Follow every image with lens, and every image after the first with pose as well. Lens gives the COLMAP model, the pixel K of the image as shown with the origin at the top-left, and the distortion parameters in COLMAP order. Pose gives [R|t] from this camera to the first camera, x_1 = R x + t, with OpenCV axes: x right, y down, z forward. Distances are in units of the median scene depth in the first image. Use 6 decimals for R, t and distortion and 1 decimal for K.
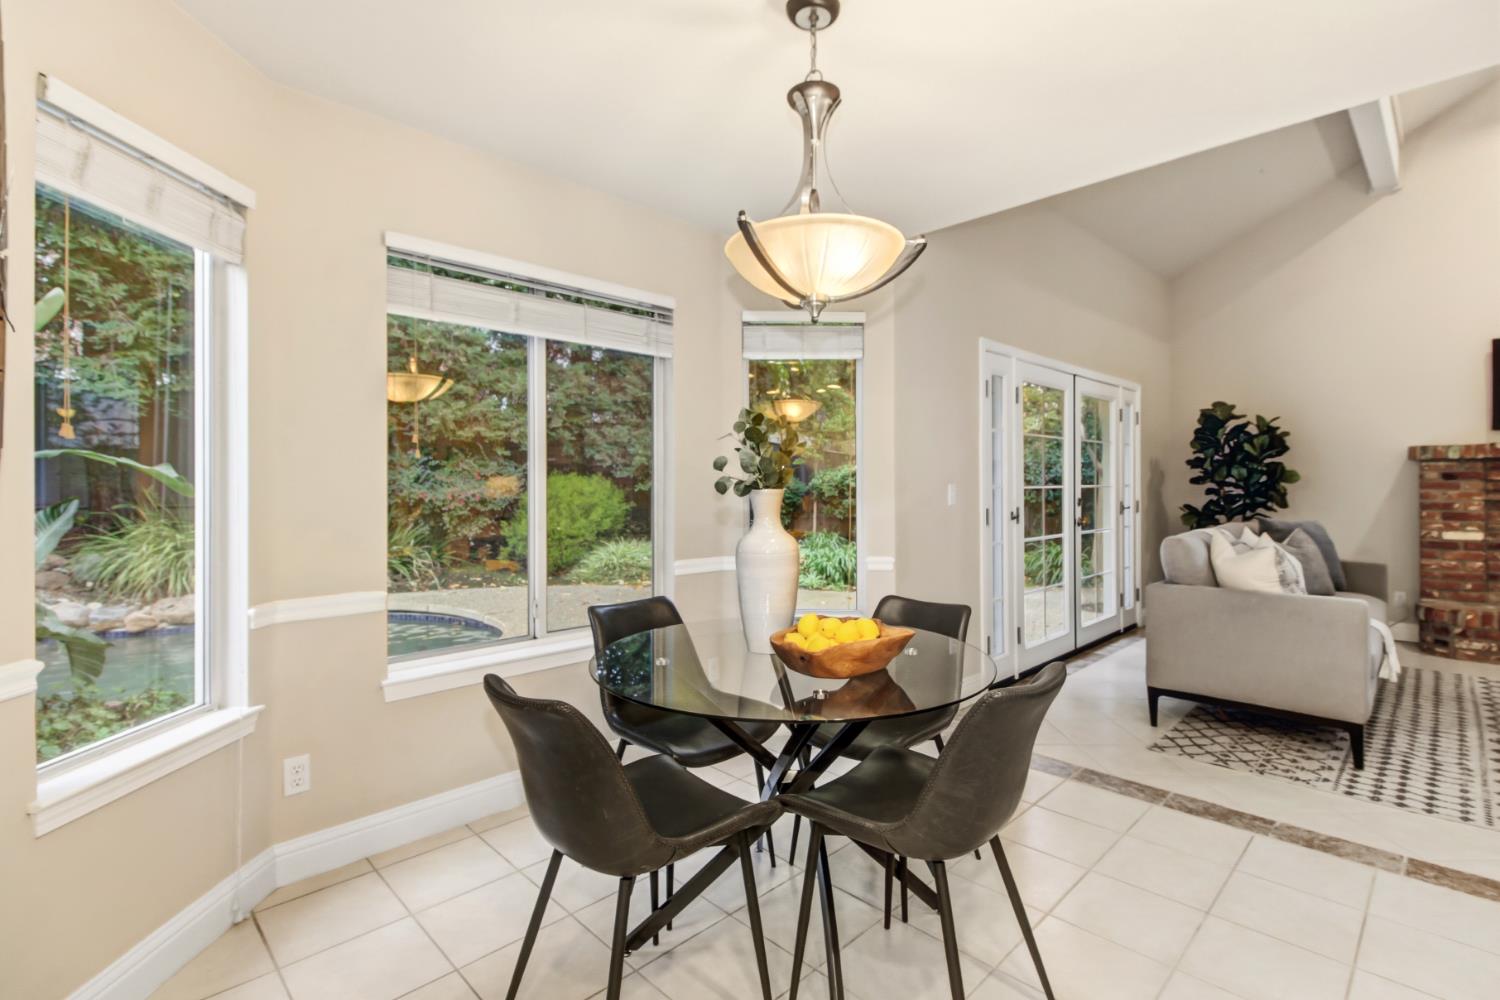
lens RADIAL K [[703.8, 0, 758.7], [0, 703.8, 483.5], [0, 0, 1]] dist [0.019058, -0.011443]
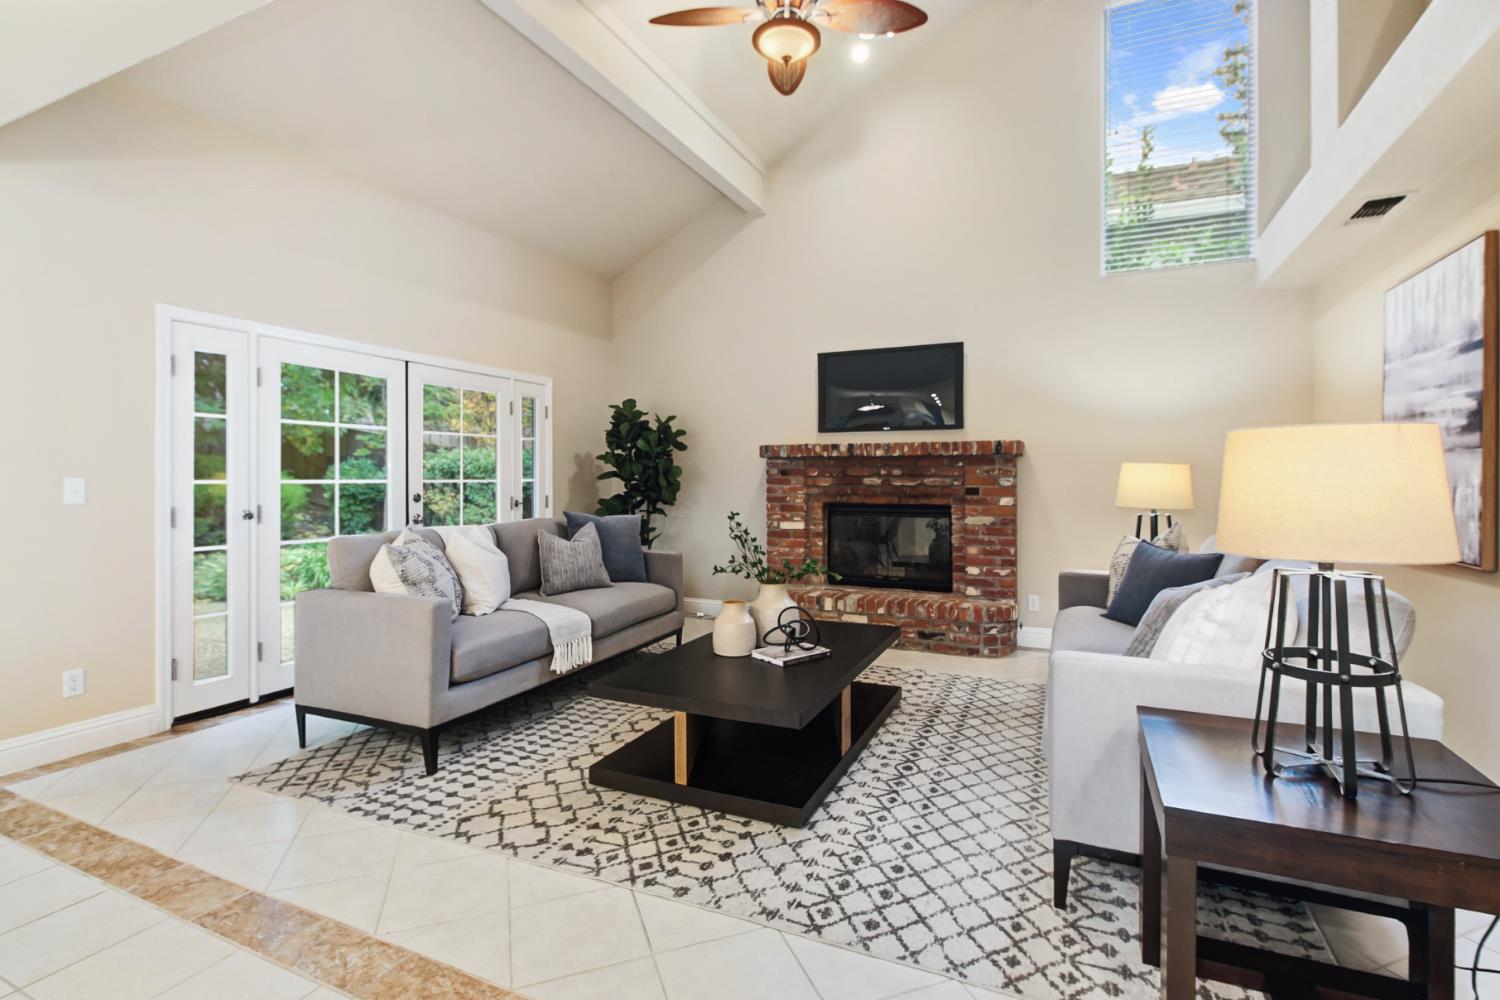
lens RADIAL K [[703.8, 0, 751.0], [0, 703.8, 479.3], [0, 0, 1]] dist [0.019058, -0.011443]
pose [[0.940222, 0.001886, 0.340558, 0.571697], [-0.002779, 0.999994, 0.002136, -0.001801], [-0.340551, -0.002955, 0.940221, -0.032155]]
